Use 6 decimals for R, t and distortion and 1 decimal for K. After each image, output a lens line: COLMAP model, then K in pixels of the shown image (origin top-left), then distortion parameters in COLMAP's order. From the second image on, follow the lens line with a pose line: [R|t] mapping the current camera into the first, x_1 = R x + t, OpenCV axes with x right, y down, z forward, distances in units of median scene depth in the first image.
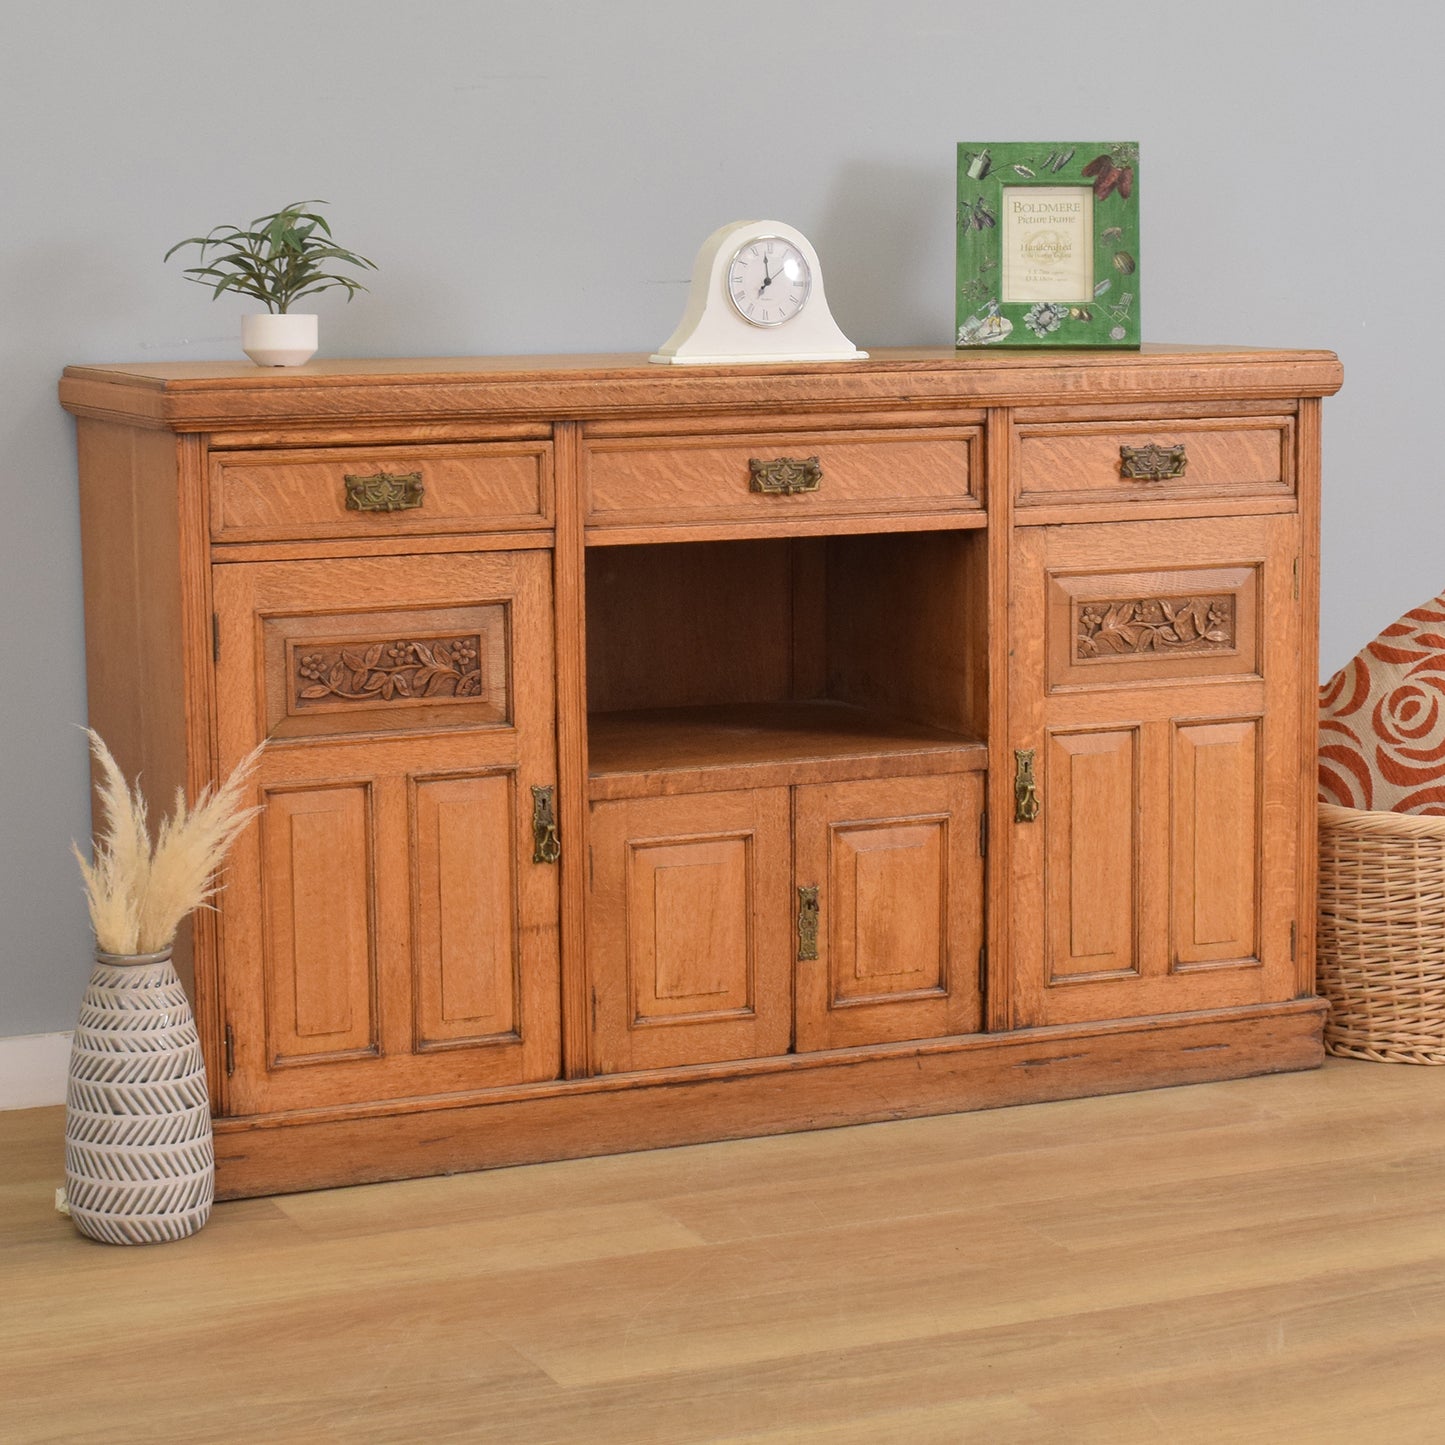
lens RADIAL K [[3405.3, 0, 700.3], [0, 3405.3, 722.6], [0, 0, 1]] dist [-0.057009, -0.074526]
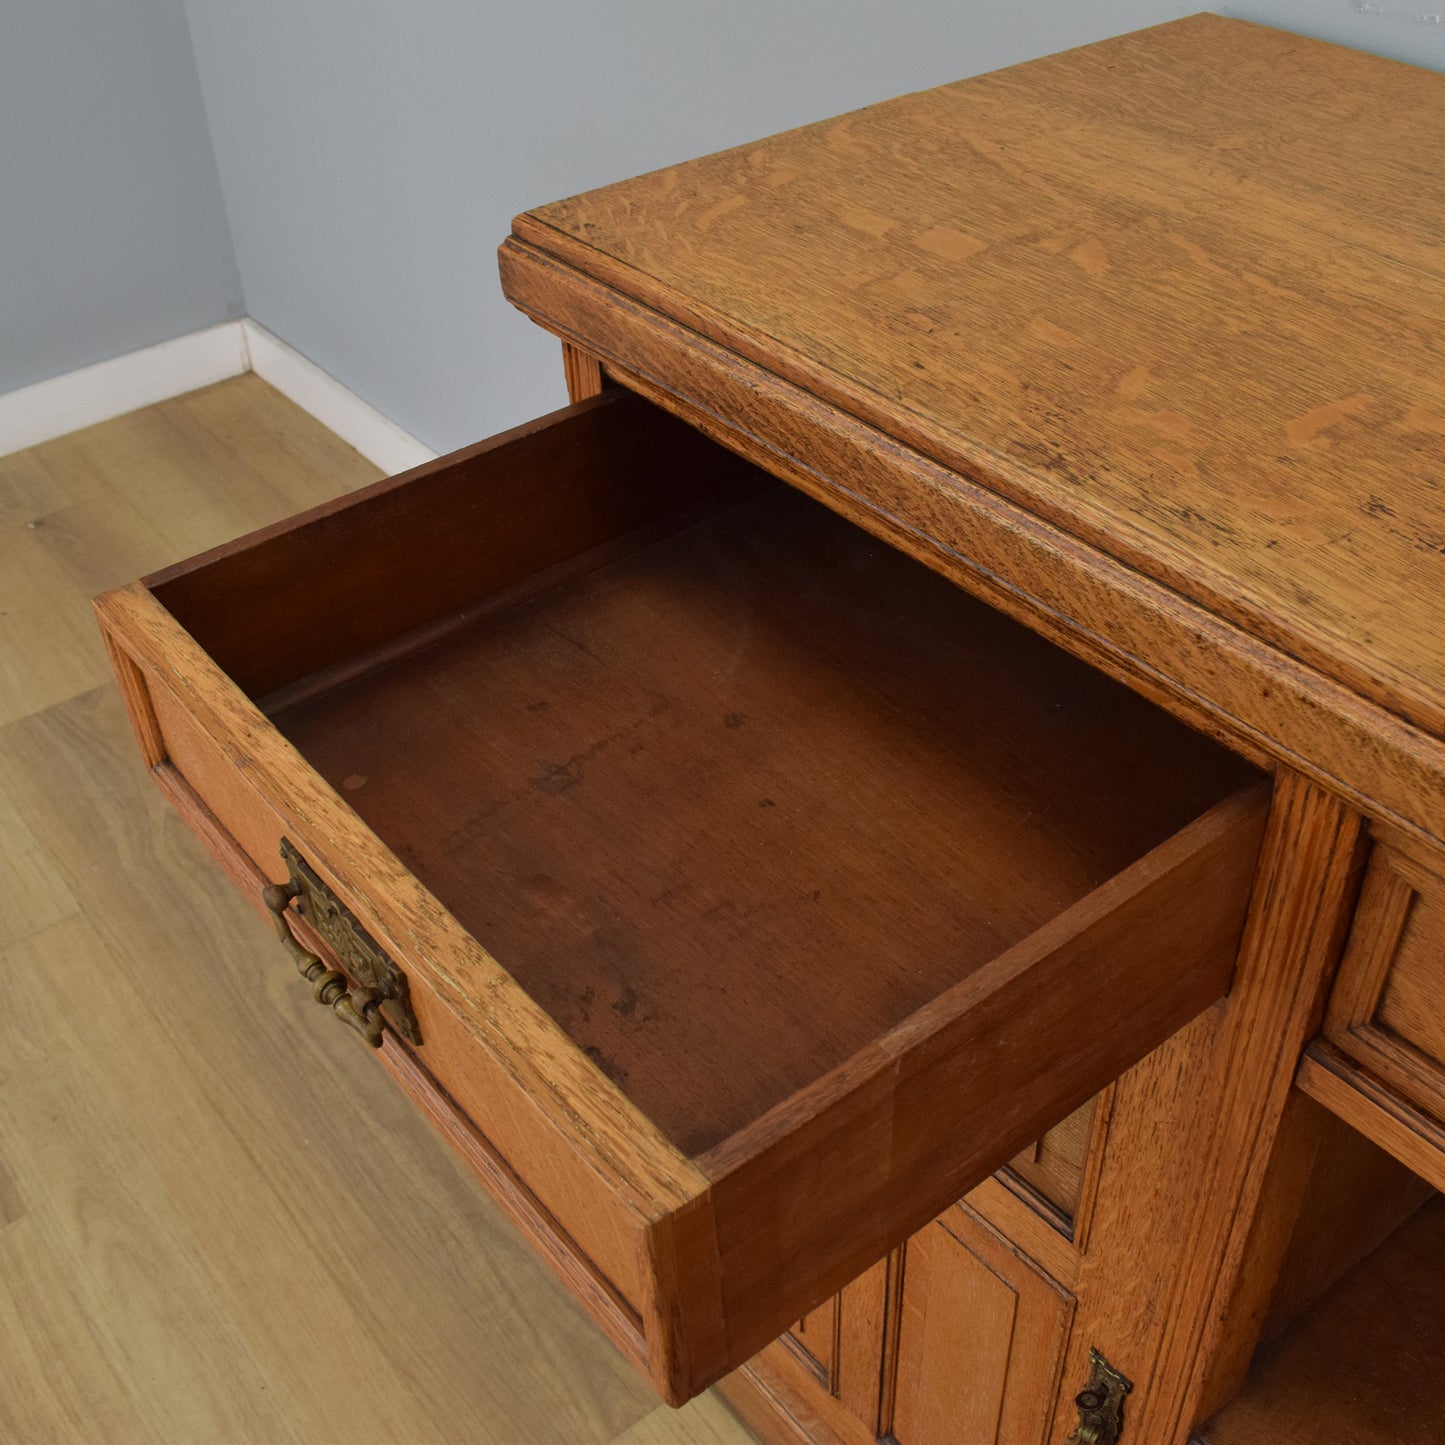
lens RADIAL K [[1678.7, 0, 725.1], [0, 1678.7, 720.9], [0, 0, 1]] dist [-0.102953, 0.027936]
pose [[0.264889, 0.598370, -0.756166, 0.050961], [-0.104757, 0.797393, 0.594298, -0.167989], [0.958572, -0.078209, 0.273904, 0.899666]]
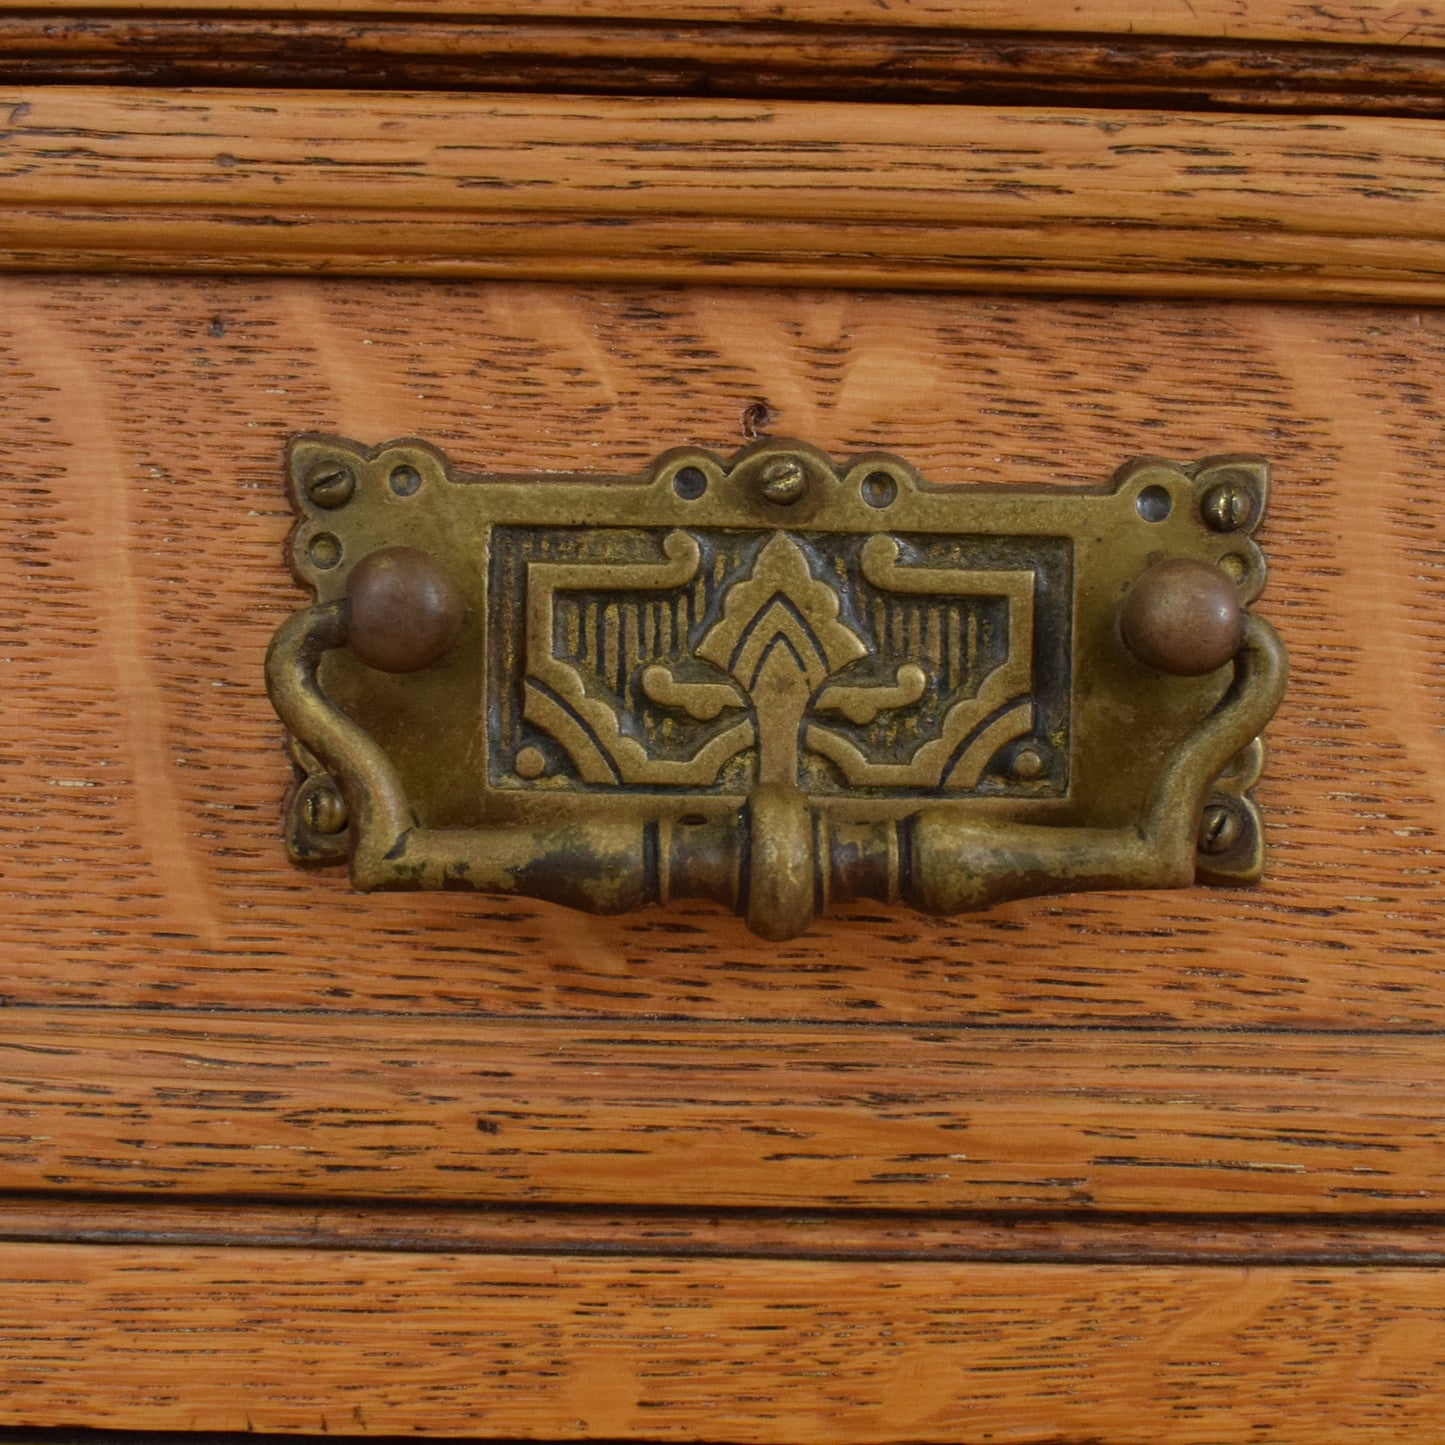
lens RADIAL K [[2303.8, 0, 786.3], [0, 2303.8, 788.1], [0, 0, 1]] dist [-0.088643, -0.011331]
pose [[0.933167, 0.038843, -0.357339, -0.071506], [-0.079839, 0.991709, -0.100695, -0.057941], [0.350464, 0.122495, 0.928531, 0.921829]]
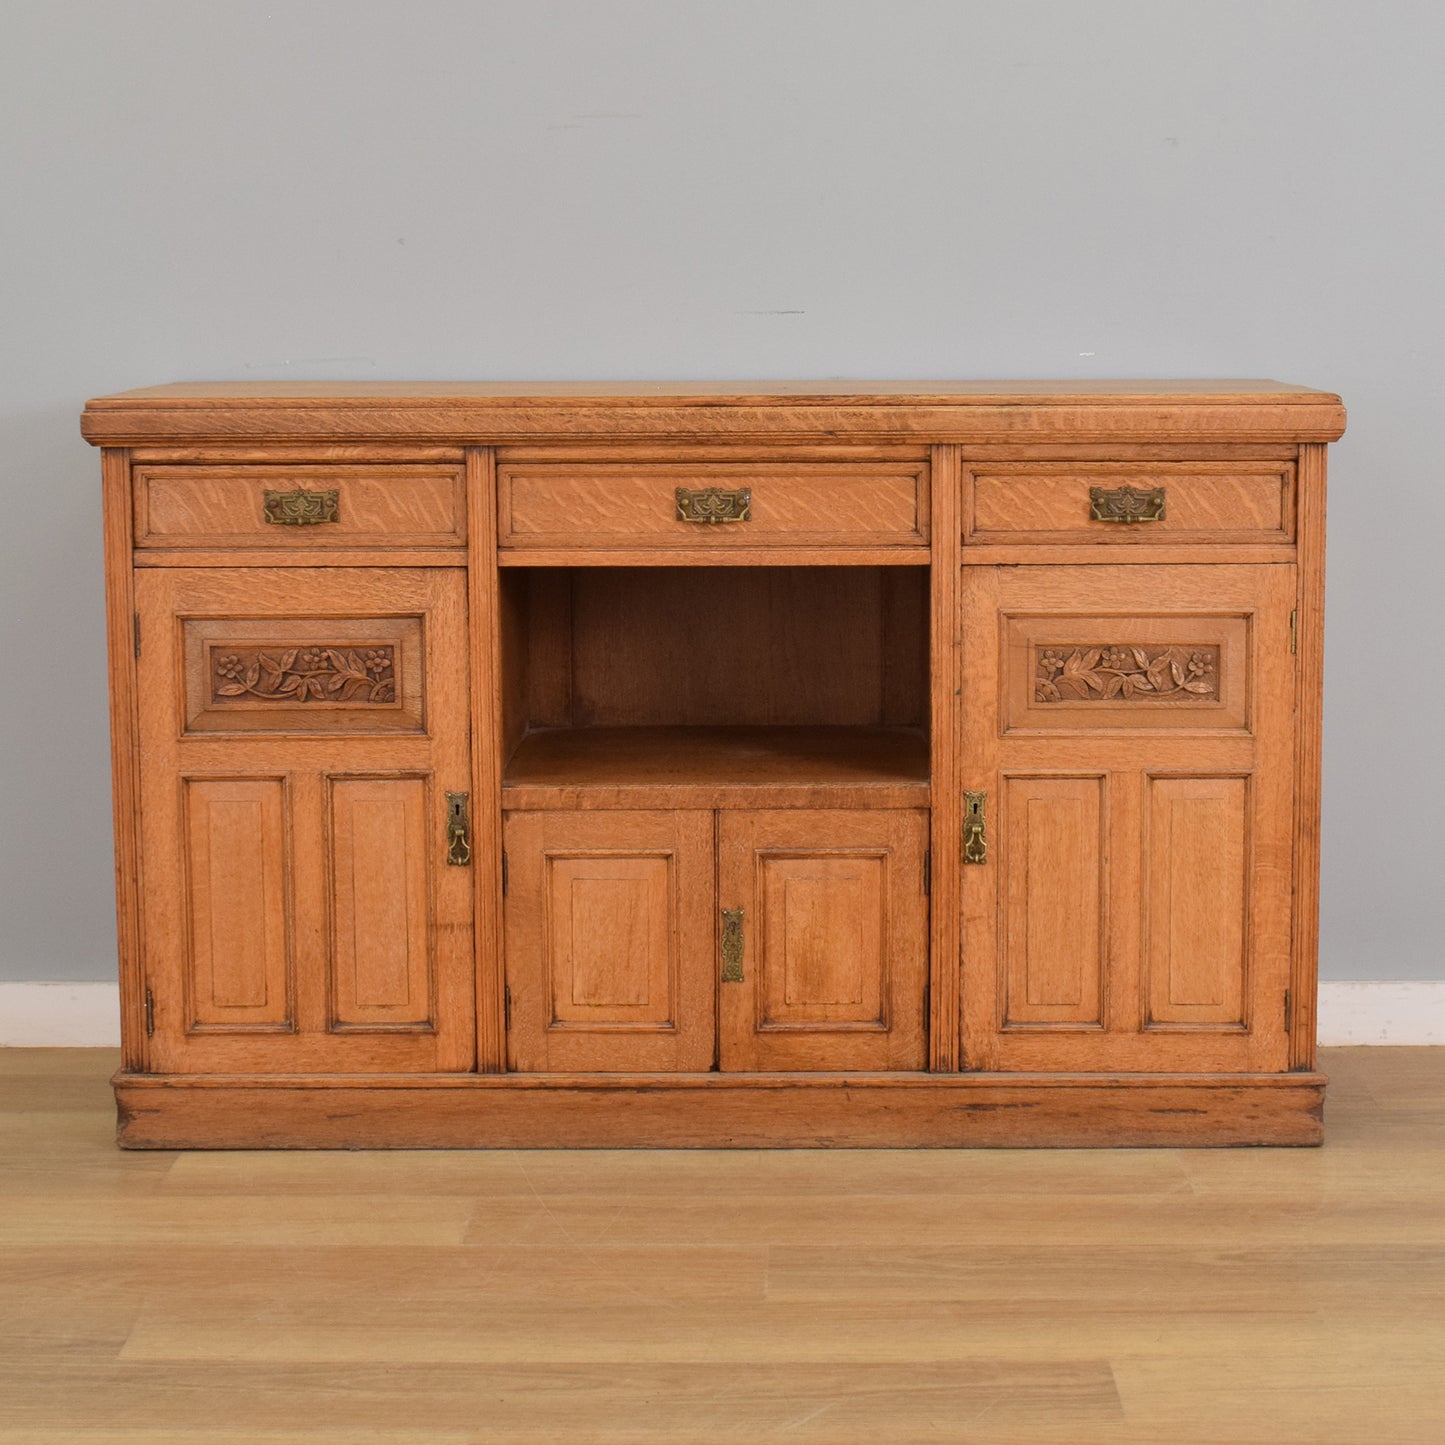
lens RADIAL K [[3124.3, 0, 754.1], [0, 3124.3, 689.1], [0, 0, 1]] dist [-0.056101, -0.101772]
pose [[0.918733, 0.059228, -0.390413, 0.412055], [-0.060585, 0.998124, 0.008850, -0.027221], [0.390204, 0.015522, 0.920597, 0.147460]]
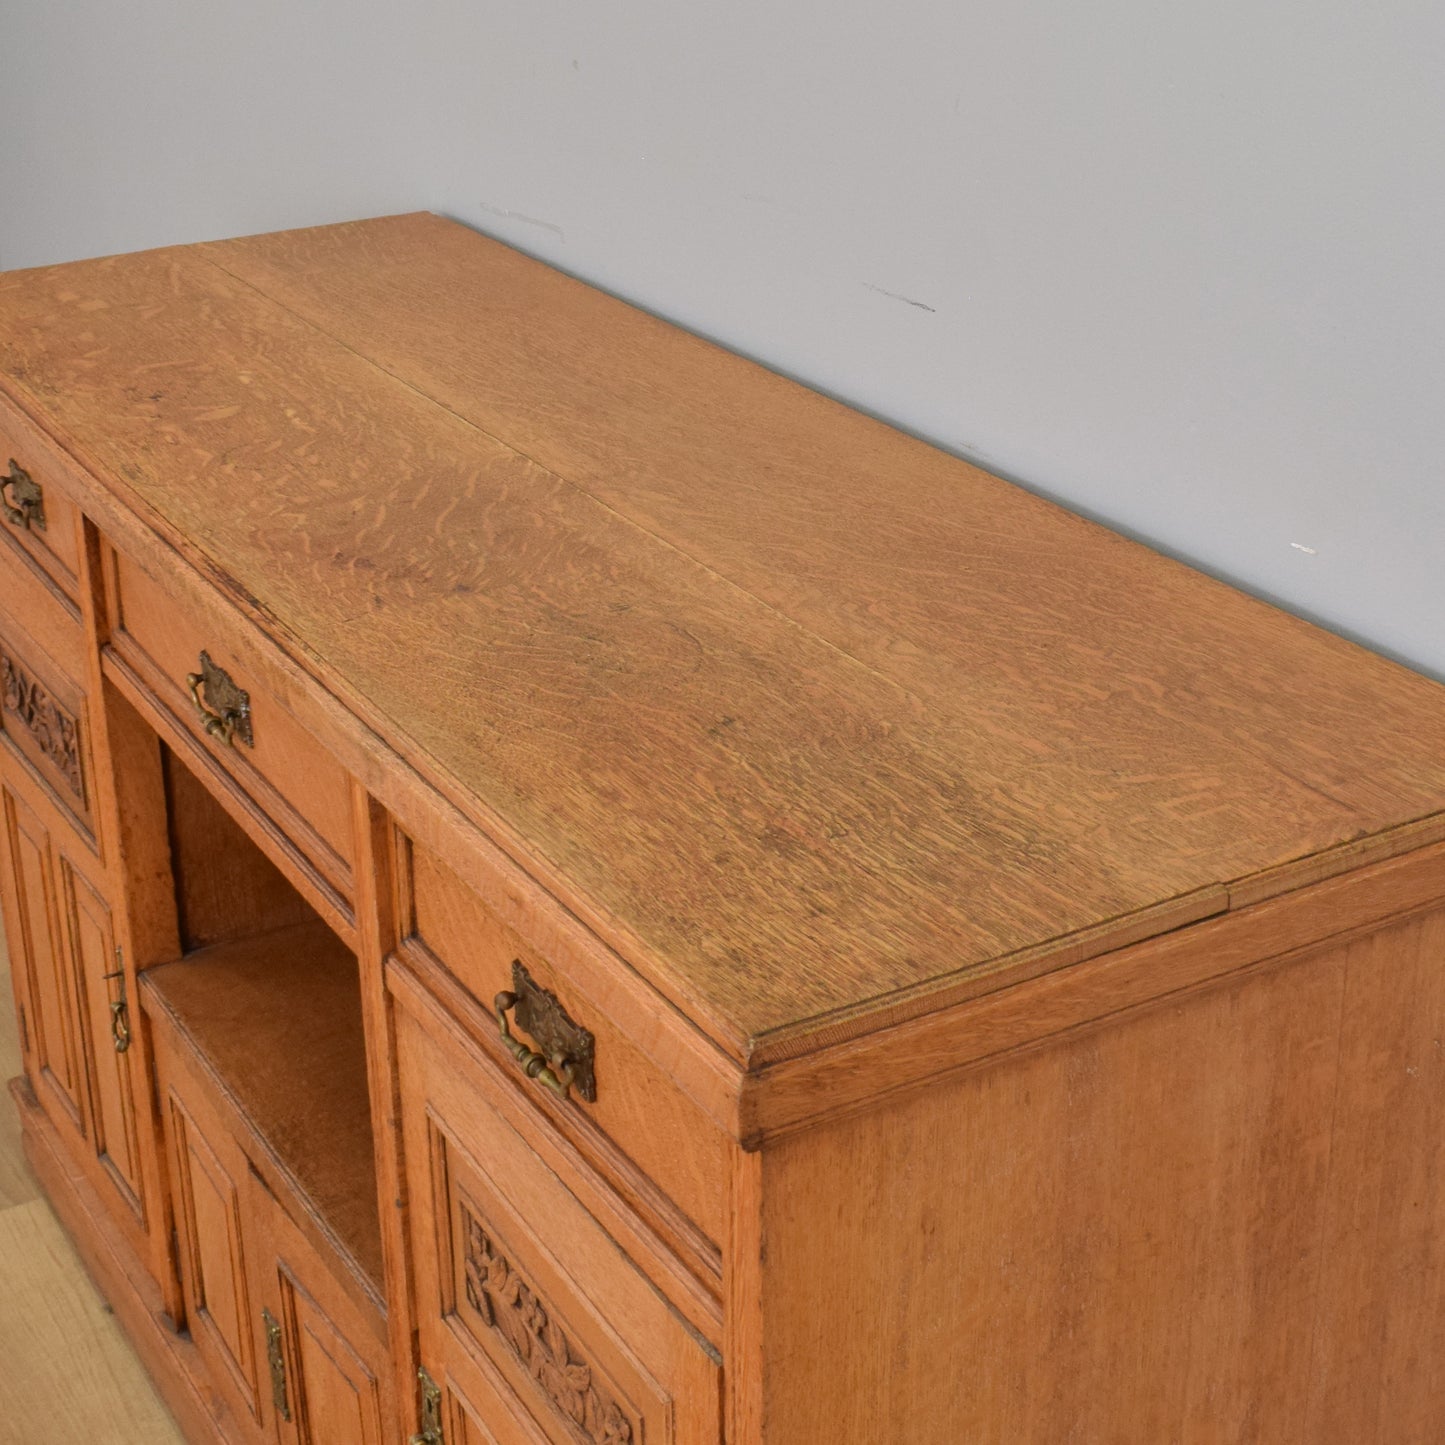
lens RADIAL K [[2532.9, 0, 722.8], [0, 2532.9, 560.6], [0, 0, 1]] dist [-0.085958, -0.012305]
pose [[0.132311, 0.358490, -0.924110, 0.432329], [-0.127287, 0.930732, 0.342835, -0.257776], [0.983001, 0.072266, 0.168777, 1.028388]]
